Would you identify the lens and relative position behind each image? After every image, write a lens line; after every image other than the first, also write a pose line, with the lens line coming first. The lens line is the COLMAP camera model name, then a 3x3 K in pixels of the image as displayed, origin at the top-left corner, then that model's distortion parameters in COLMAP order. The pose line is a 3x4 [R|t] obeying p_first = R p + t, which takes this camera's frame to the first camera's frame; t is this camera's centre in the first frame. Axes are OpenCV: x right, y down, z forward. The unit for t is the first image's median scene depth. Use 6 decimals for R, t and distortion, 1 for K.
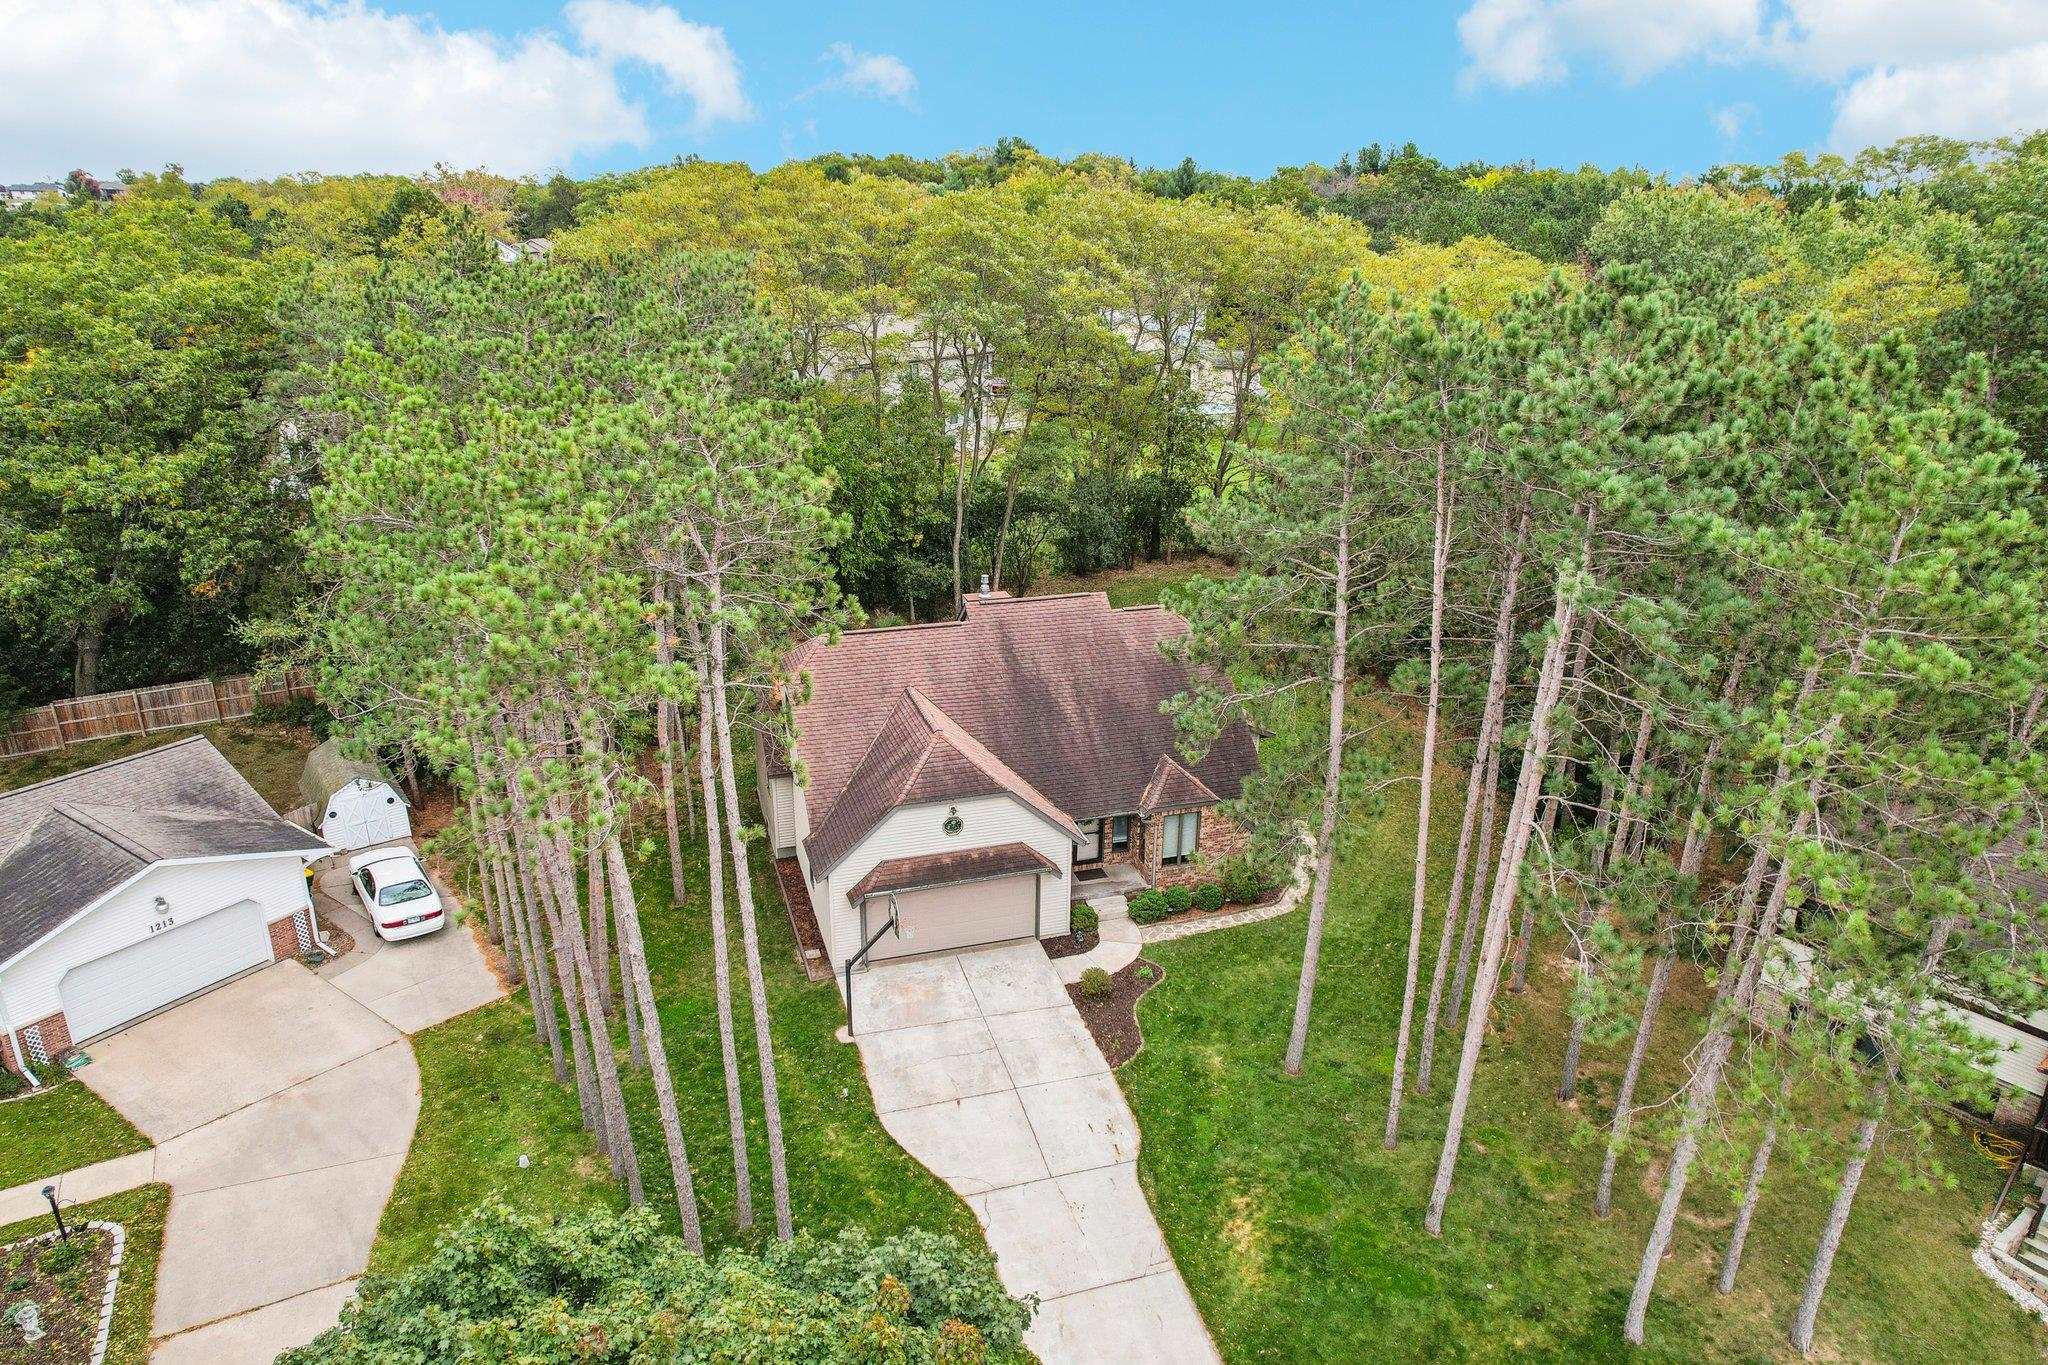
lens RADIAL K [[1296.1, 0, 1024.0], [0, 1296.1, 682.5], [0, 0, 1]] dist [-0.071884, 0.064619]
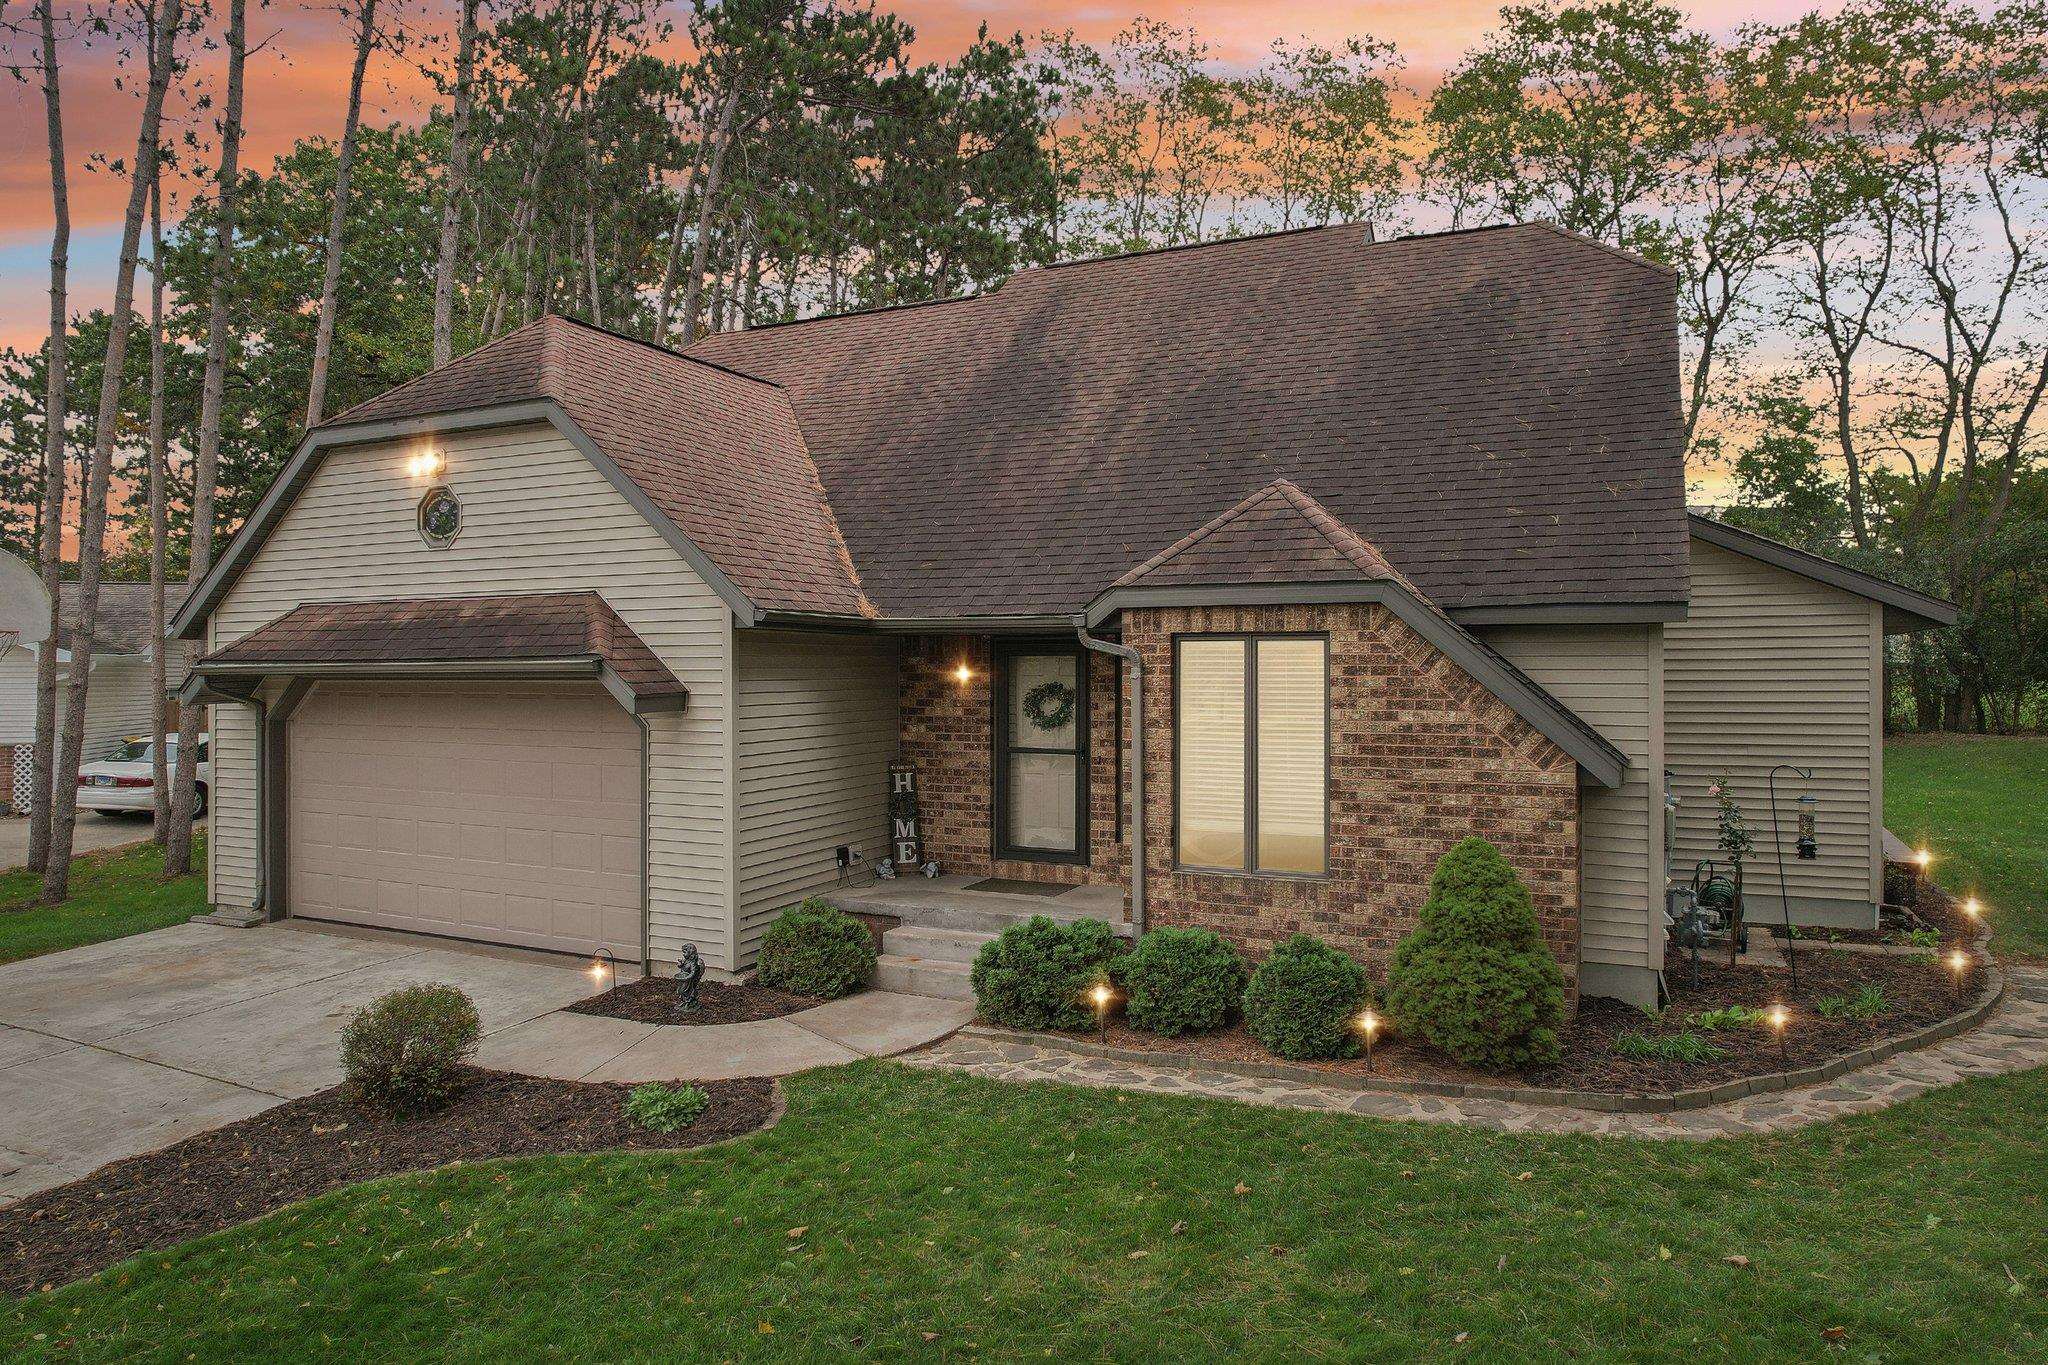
lens RADIAL K [[1296.1, 0, 1024.0], [0, 1296.1, 682.5], [0, 0, 1]] dist [-0.071884, 0.064619]
pose [[0.730949, -0.004554, -0.682417, 0.284354], [-0.224336, 0.942799, -0.246582, 0.197090], [0.644506, 0.333330, 0.688116, 0.867386]]
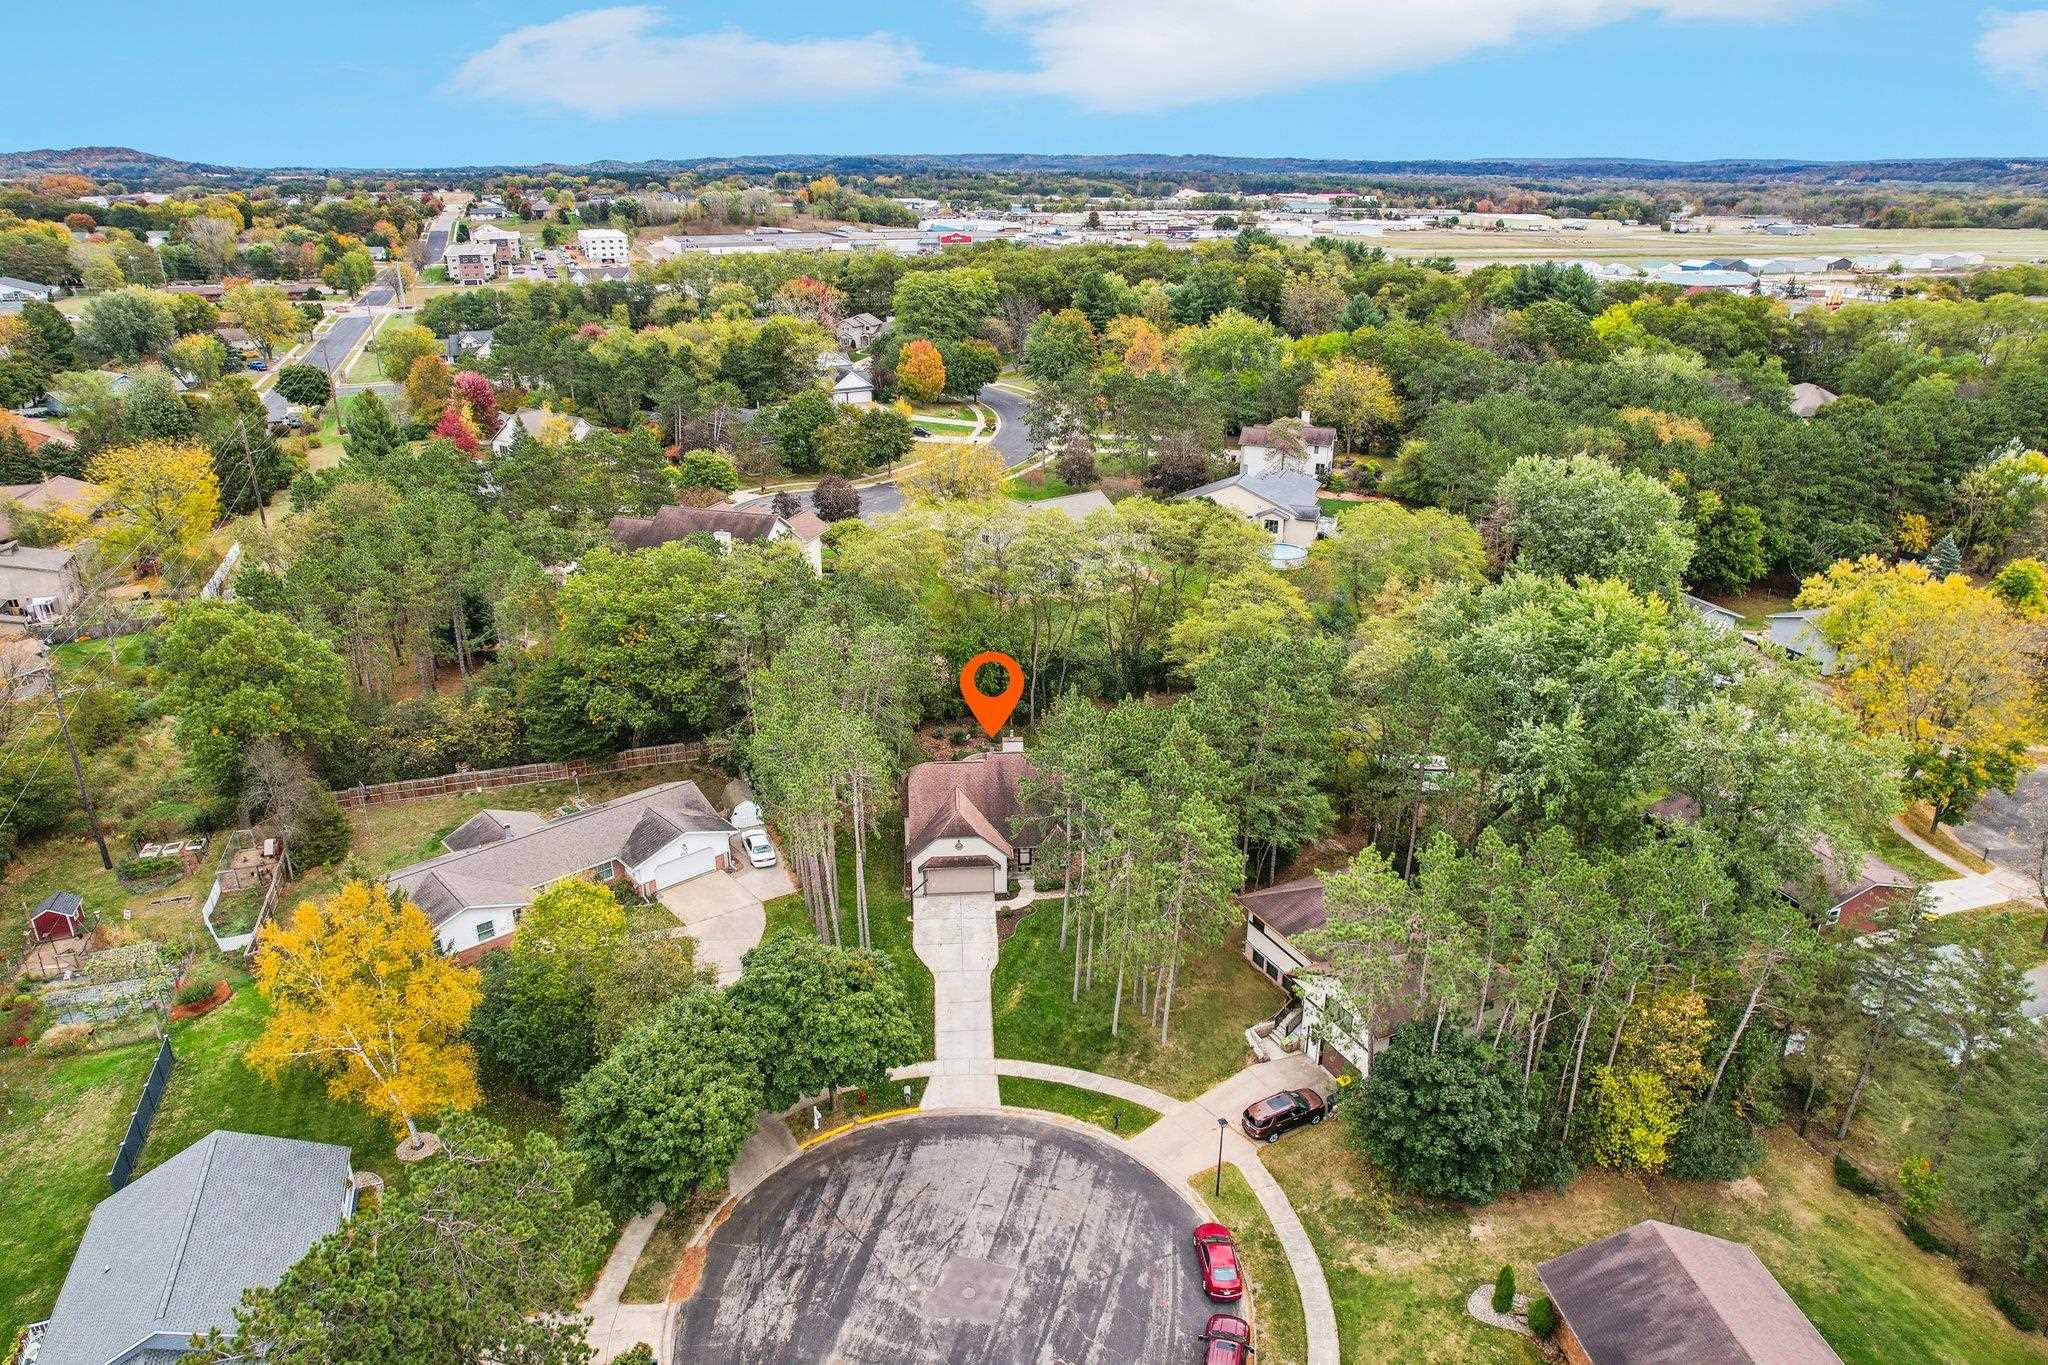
lens RADIAL K [[1296.1, 0, 1024.0], [0, 1296.1, 682.5], [0, 0, 1]] dist [-0.071884, 0.064619]
pose [[0.972299, 0.075931, -0.221062, 0.625554], [-0.068686, 0.996825, 0.040288, -0.335137], [0.223419, -0.023988, 0.974427, -1.522324]]
